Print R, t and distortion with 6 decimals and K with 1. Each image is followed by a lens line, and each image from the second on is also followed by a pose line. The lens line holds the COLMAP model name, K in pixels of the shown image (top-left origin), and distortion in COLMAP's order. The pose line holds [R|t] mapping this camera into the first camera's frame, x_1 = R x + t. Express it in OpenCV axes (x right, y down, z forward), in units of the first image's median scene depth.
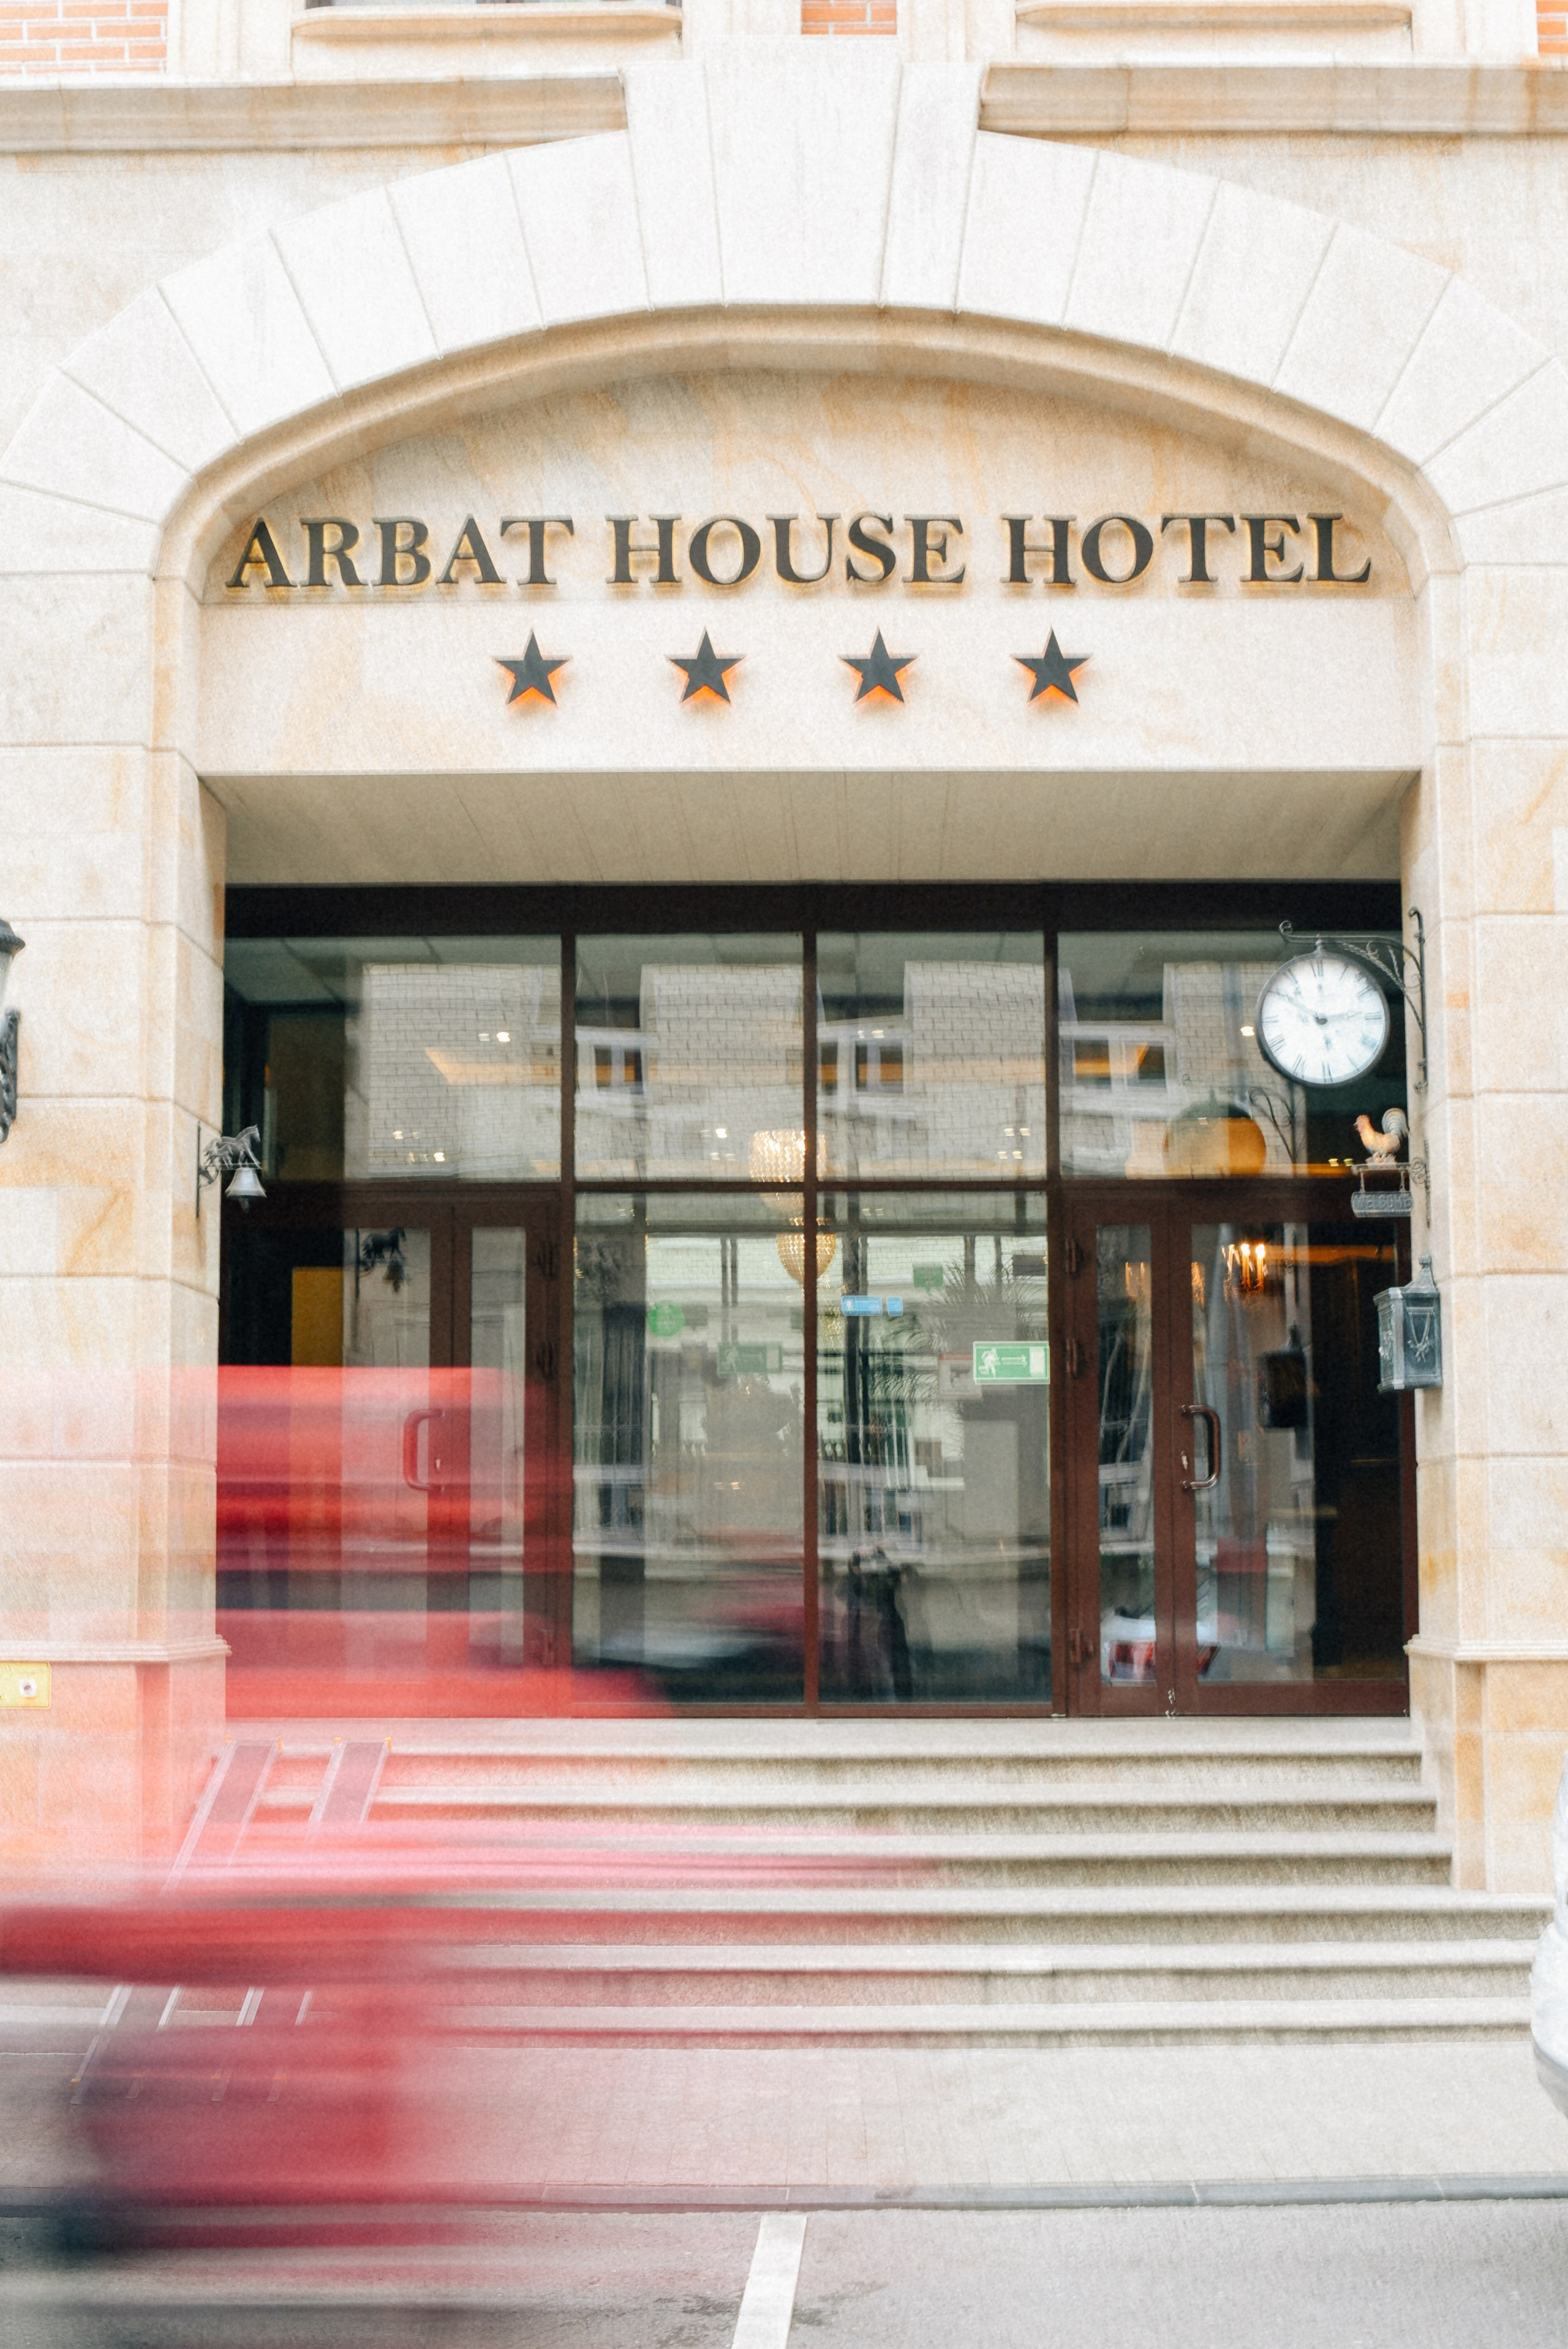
lens RADIAL K [[3374.4, 0, 791.3], [0, 3374.4, 1173.3], [0, 0, 1]] dist [-0.101292, 0.069110]
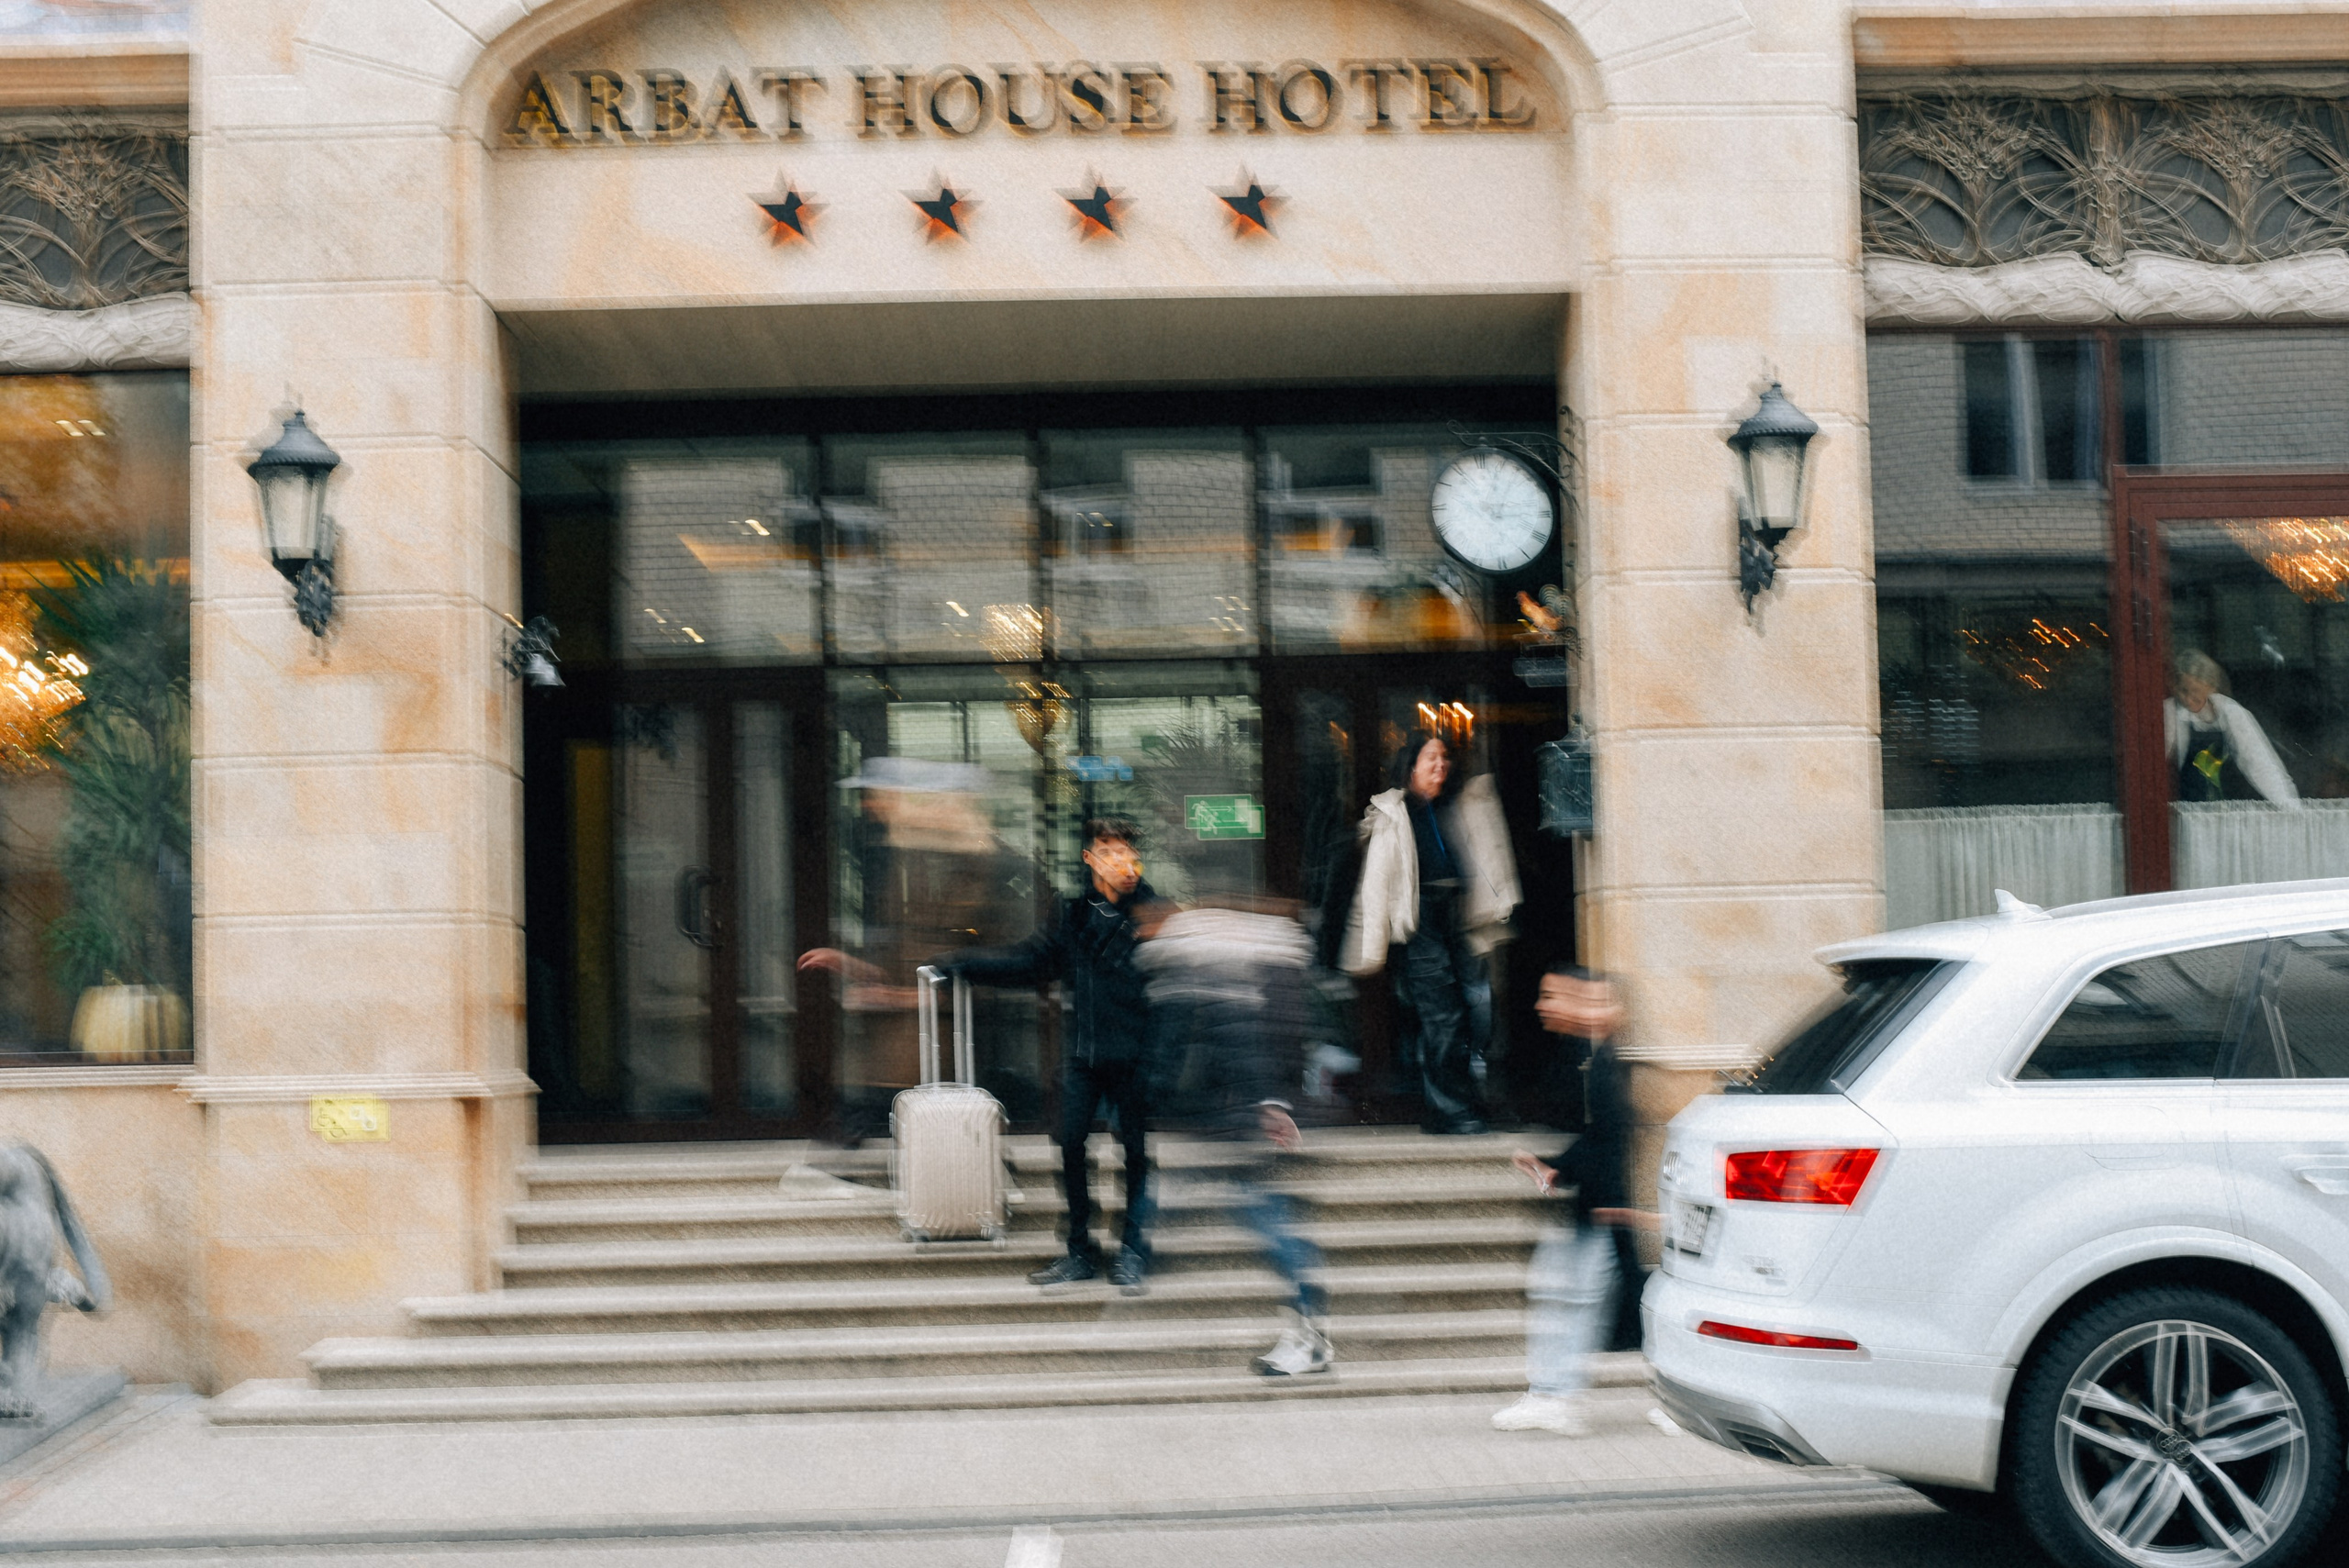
lens RADIAL K [[3400.7, 0, 1168.2], [0, 3400.7, 780.1], [0, 0, 1]] dist [-0.105201, 0.073214]
pose [[0.998922, -0.018052, 0.042769, -0.001928], [0.016118, 0.998851, 0.045129, -0.008515], [-0.043535, -0.044391, 0.998065, -0.141662]]
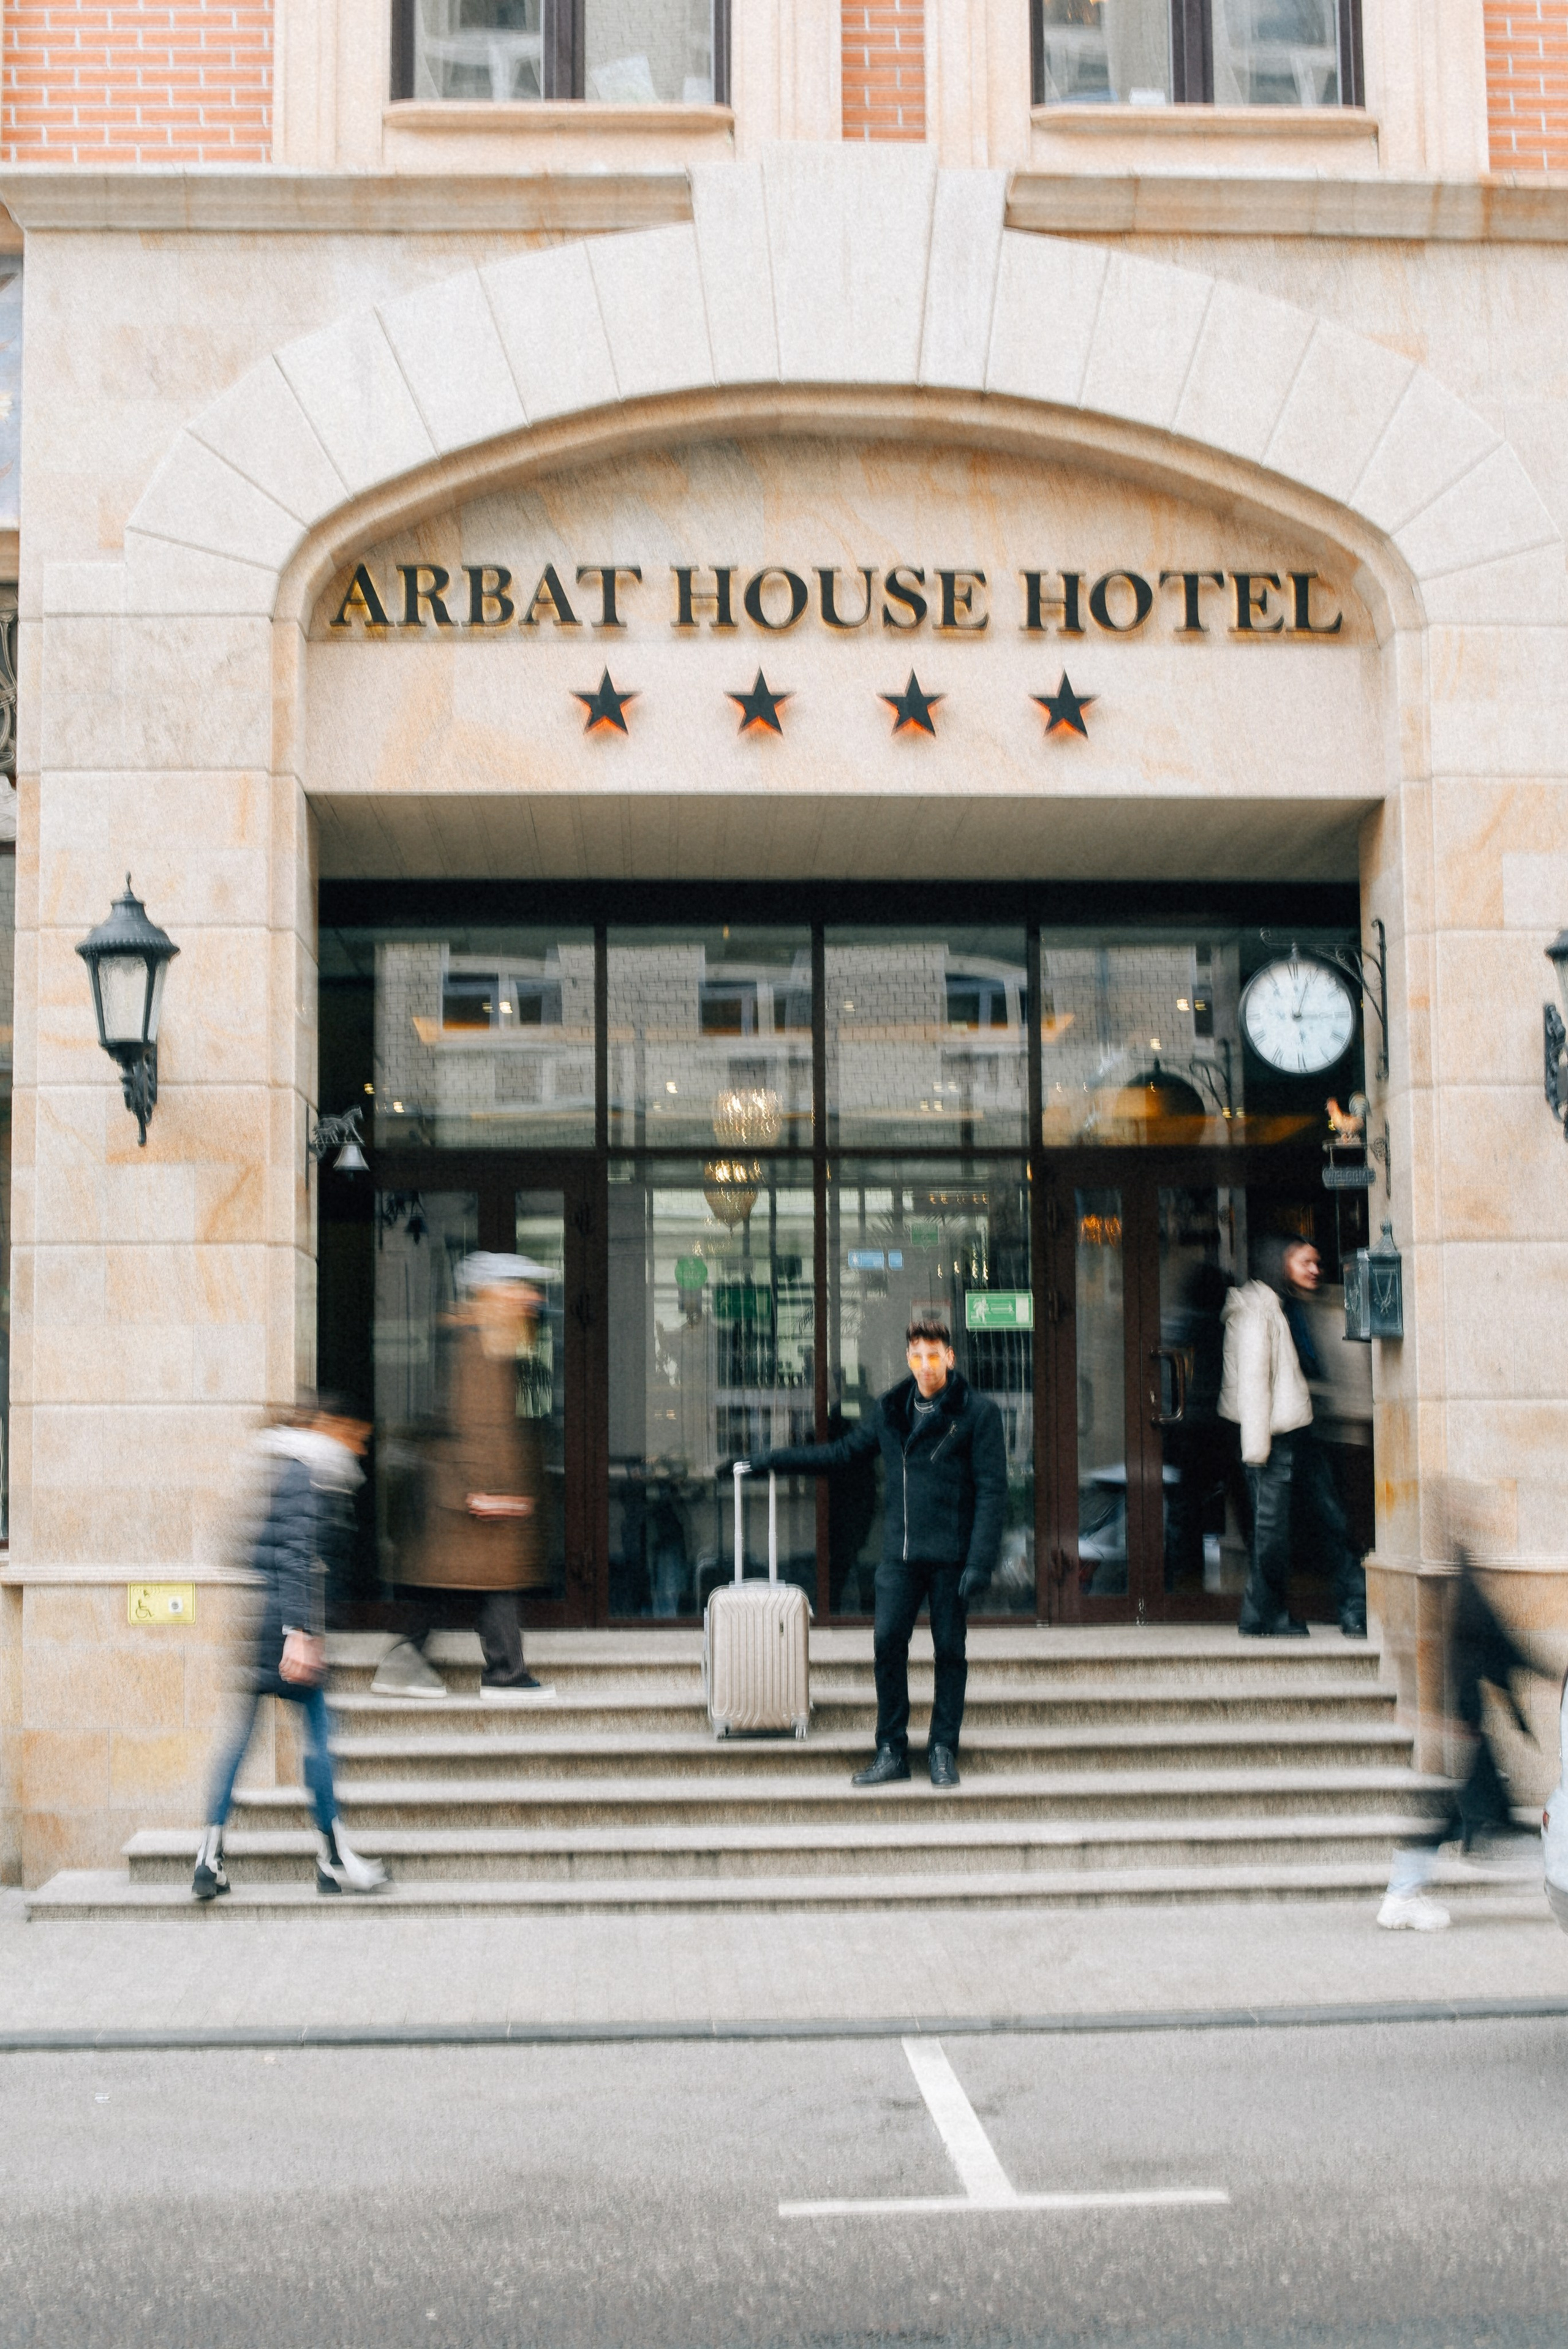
lens RADIAL K [[3384.0, 0, 789.4], [0, 3384.0, 1175.2], [0, 0, 1]] dist [-0.110493, 0.097448]
pose [[0.997964, 0.000800, 0.063771, -0.087463], [-0.002503, 0.999642, 0.026637, -0.021610], [-0.063727, -0.026742, 0.997609, -0.135063]]
